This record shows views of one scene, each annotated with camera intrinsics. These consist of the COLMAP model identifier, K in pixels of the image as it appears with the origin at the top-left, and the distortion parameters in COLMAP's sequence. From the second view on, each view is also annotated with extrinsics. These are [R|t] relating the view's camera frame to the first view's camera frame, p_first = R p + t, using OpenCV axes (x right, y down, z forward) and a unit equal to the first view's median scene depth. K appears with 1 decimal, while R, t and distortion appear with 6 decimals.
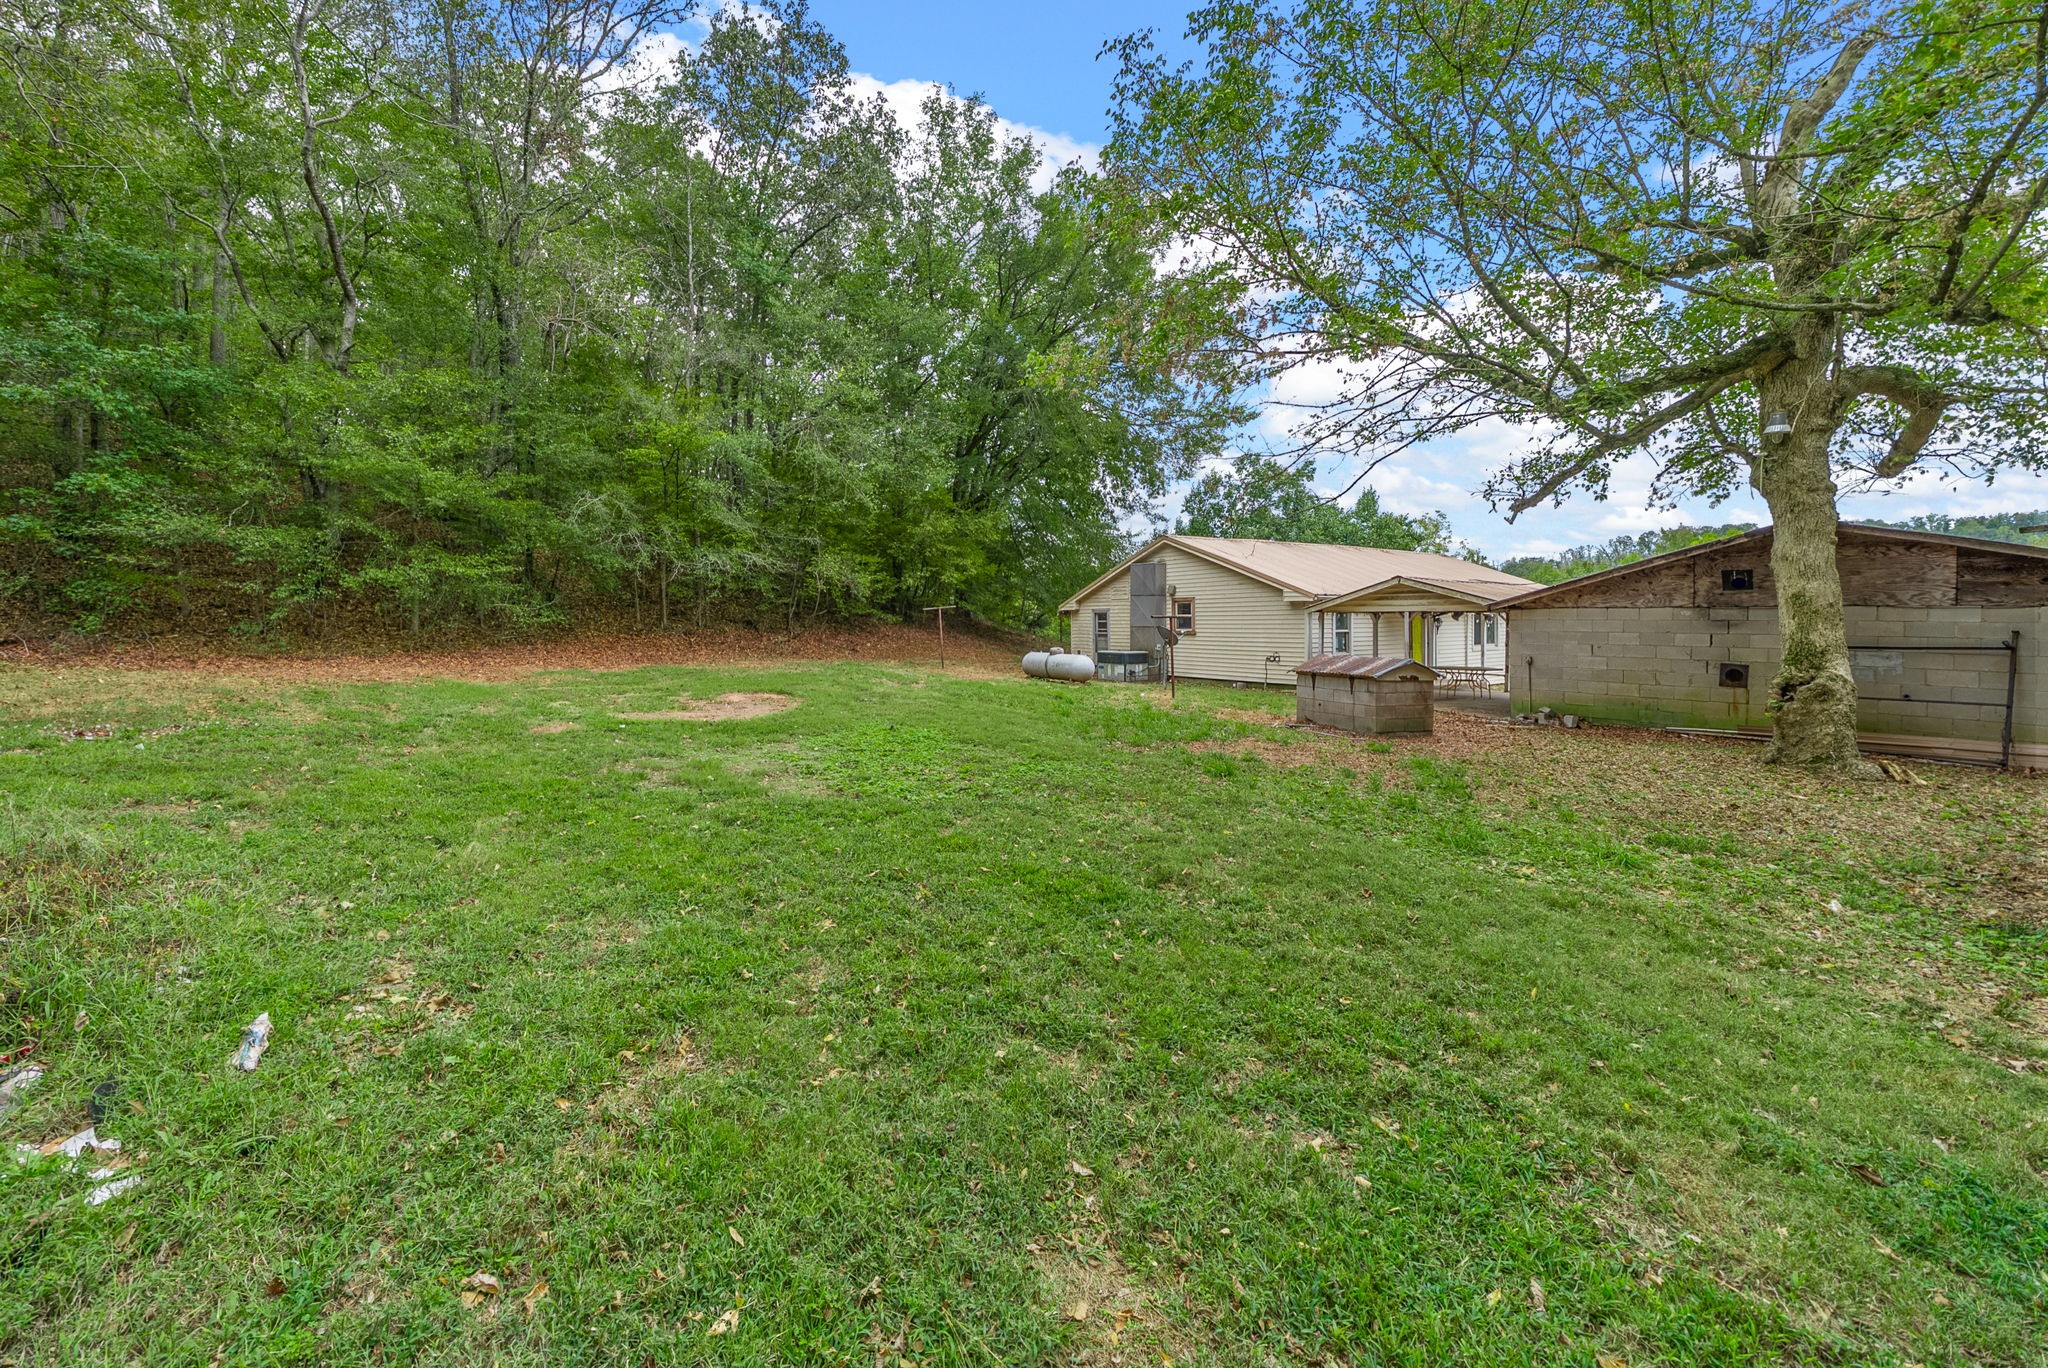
lens RADIAL K [[788.1, 0, 1024.0], [0, 788.1, 684.0], [0, 0, 1]] dist [-0.000228, 0.000019]
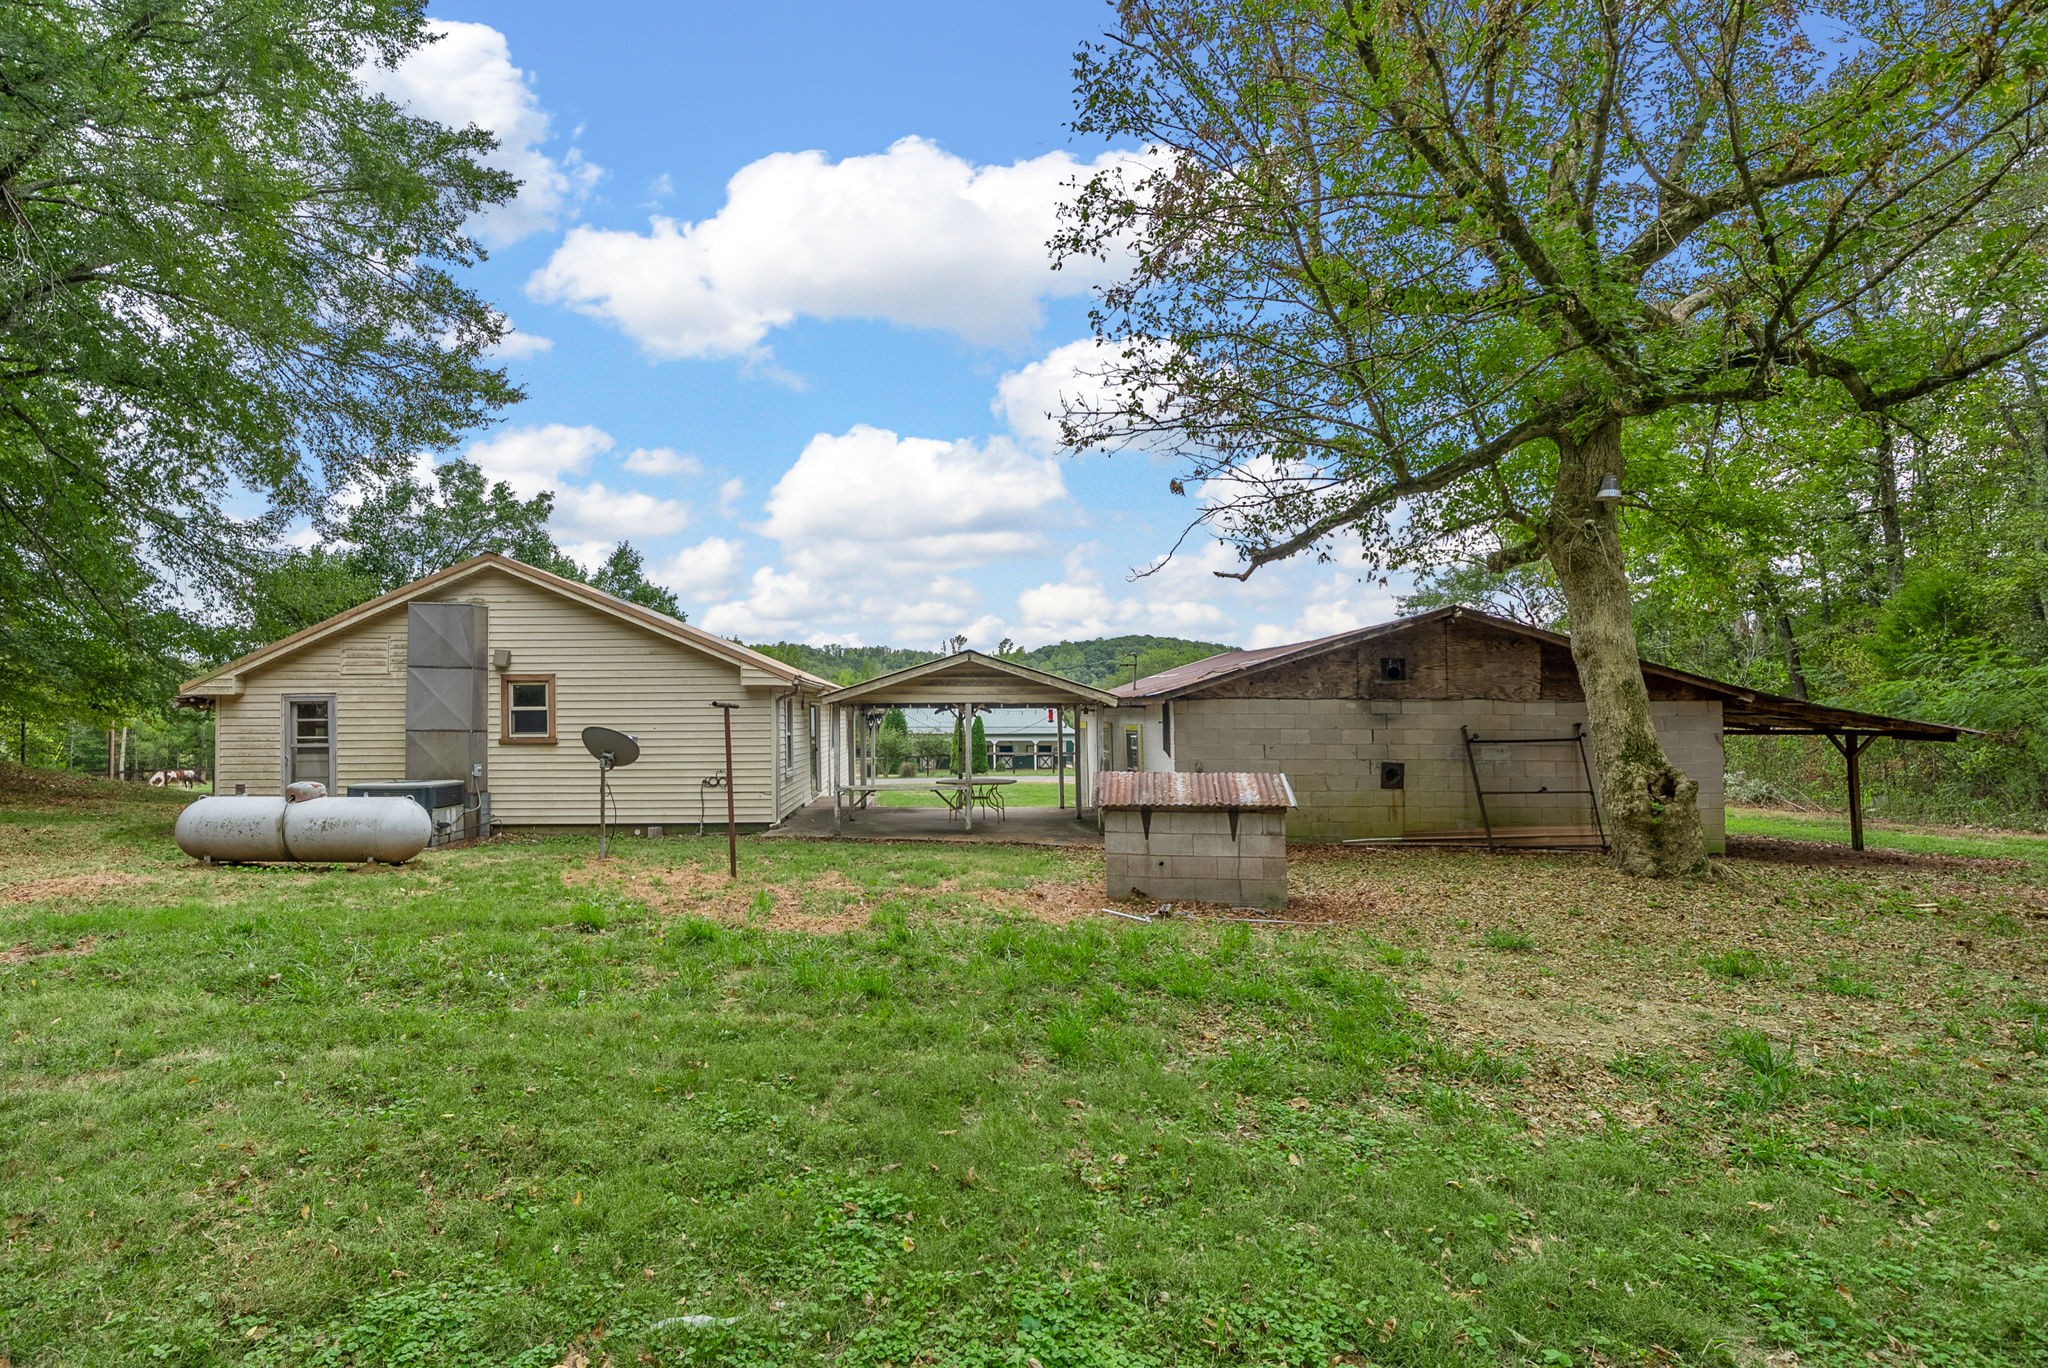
lens RADIAL K [[950.0, 0, 1024.0], [0, 950.0, 684.0], [0, 0, 1]] dist [-0.000997, -0.000047]
pose [[0.593447, 0.030130, 0.804309, -0.121915], [0.067904, 0.993862, -0.087333, -0.027254], [-0.802003, 0.106443, 0.587759, 0.391255]]
